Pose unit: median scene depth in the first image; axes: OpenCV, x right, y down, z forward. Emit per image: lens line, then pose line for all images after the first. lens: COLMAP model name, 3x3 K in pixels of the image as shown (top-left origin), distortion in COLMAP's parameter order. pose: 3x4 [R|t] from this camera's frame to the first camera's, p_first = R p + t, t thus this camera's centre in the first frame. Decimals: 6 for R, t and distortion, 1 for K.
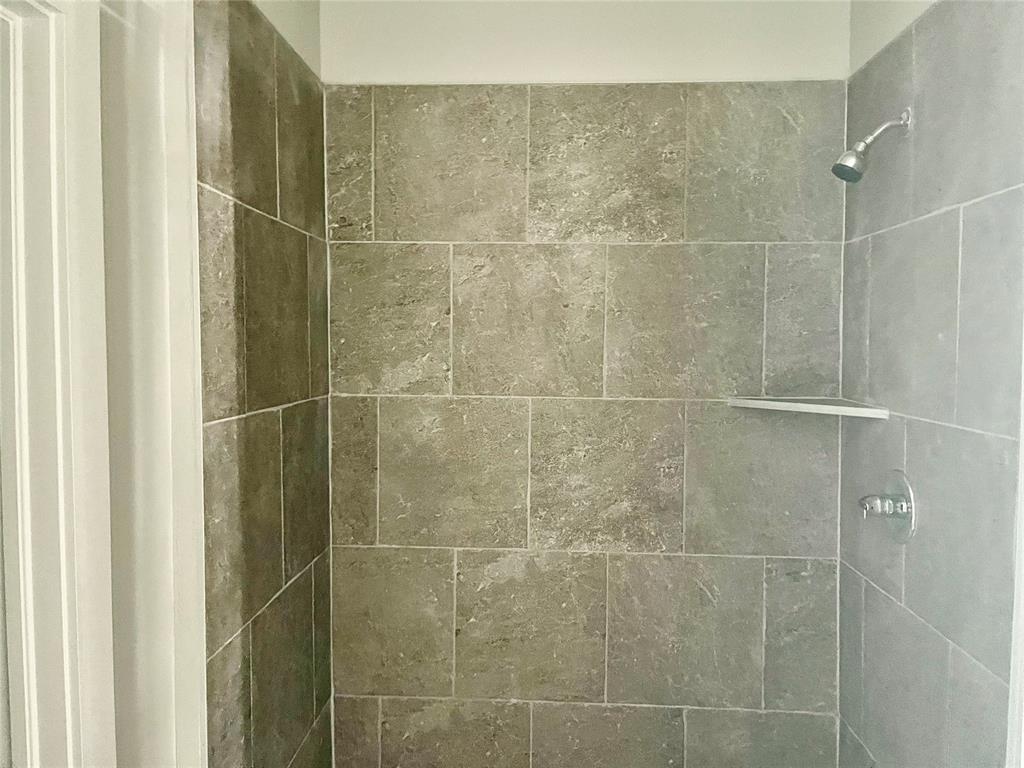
lens RADIAL K [[773.4, 0, 512.1], [0, 773.4, 391.2], [0, 0, 1]] dist [0.057437, -0.067438]
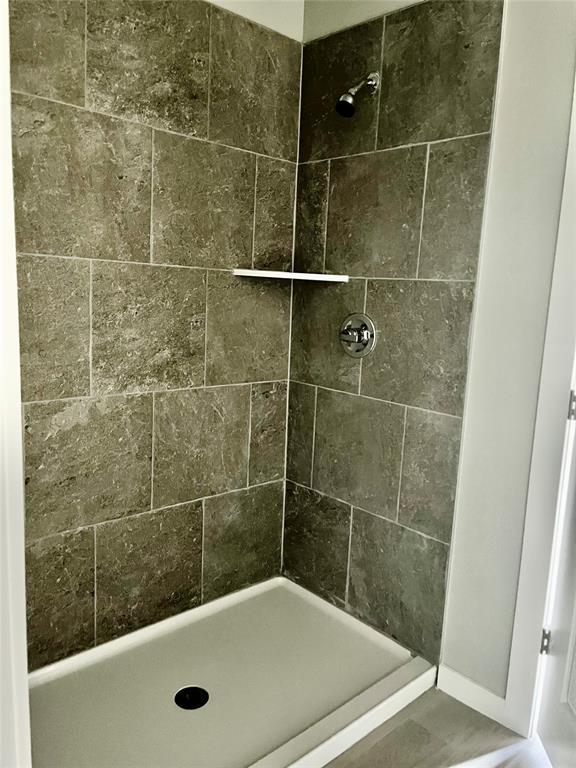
lens RADIAL K [[580.0, 0, 288.0], [0, 580.0, 384.0], [0, 0, 1]] dist [0.057437, -0.067438]
pose [[0.700824, -0.087854, 0.707904, -0.384692], [-0.004703, 0.991796, 0.127742, 0.076877], [-0.713319, -0.092854, 0.694661, 0.208359]]
